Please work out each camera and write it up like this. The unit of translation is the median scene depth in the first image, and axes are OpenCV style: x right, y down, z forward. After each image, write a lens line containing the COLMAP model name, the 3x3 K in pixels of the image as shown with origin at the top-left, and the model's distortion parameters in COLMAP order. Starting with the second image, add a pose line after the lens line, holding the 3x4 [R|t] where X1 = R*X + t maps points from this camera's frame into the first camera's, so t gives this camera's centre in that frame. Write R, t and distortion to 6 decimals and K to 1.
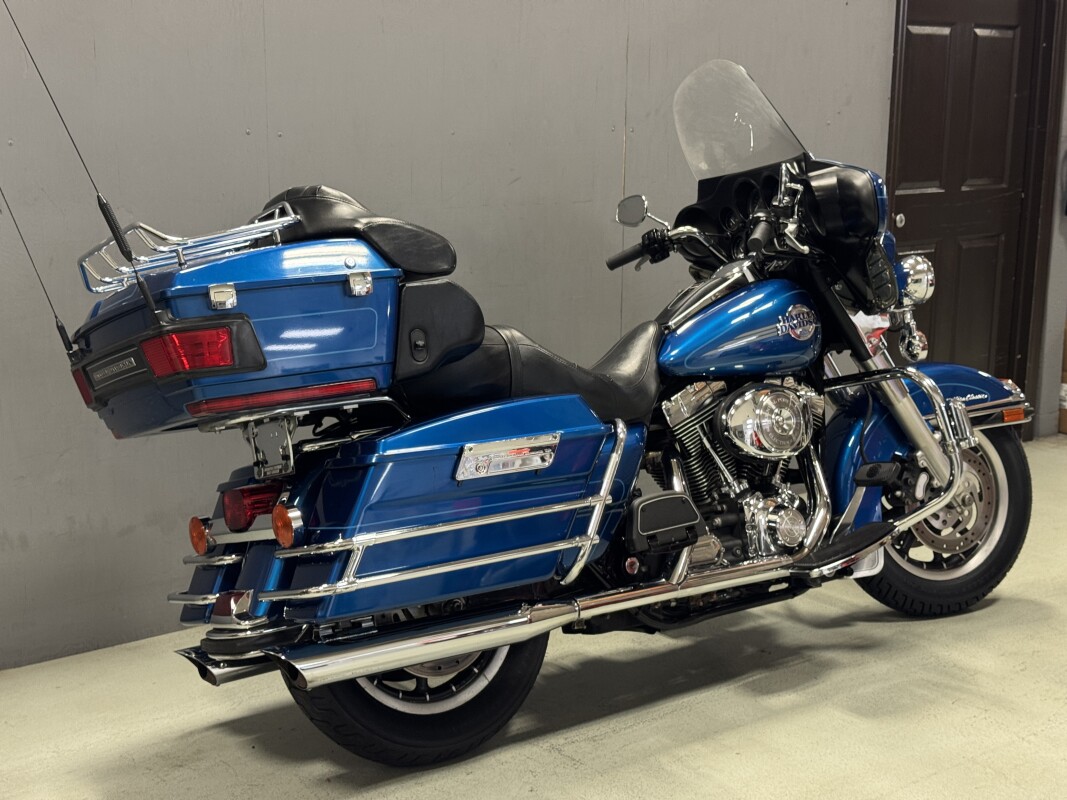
lens RADIAL K [[1485.1, 0, 533.5], [0, 1485.1, 400.0], [0, 0, 1]] dist [0.086701, -0.009375]
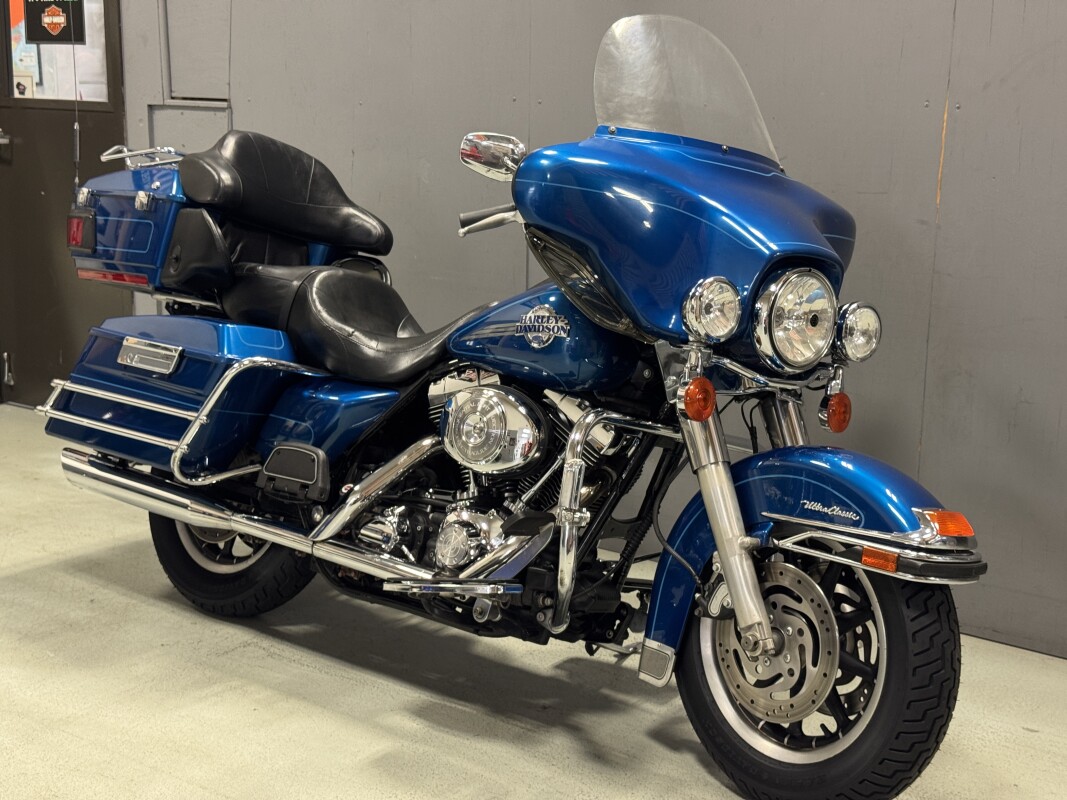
lens RADIAL K [[1496.7, 0, 533.5], [0, 1496.7, 400.0], [0, 0, 1]] dist [0.270232, -0.777280]
pose [[0.266879, 0.196632, -0.943457, 1.018744], [-0.201046, 0.968785, 0.145040, -0.138605], [0.942526, 0.150970, 0.298081, 0.770857]]
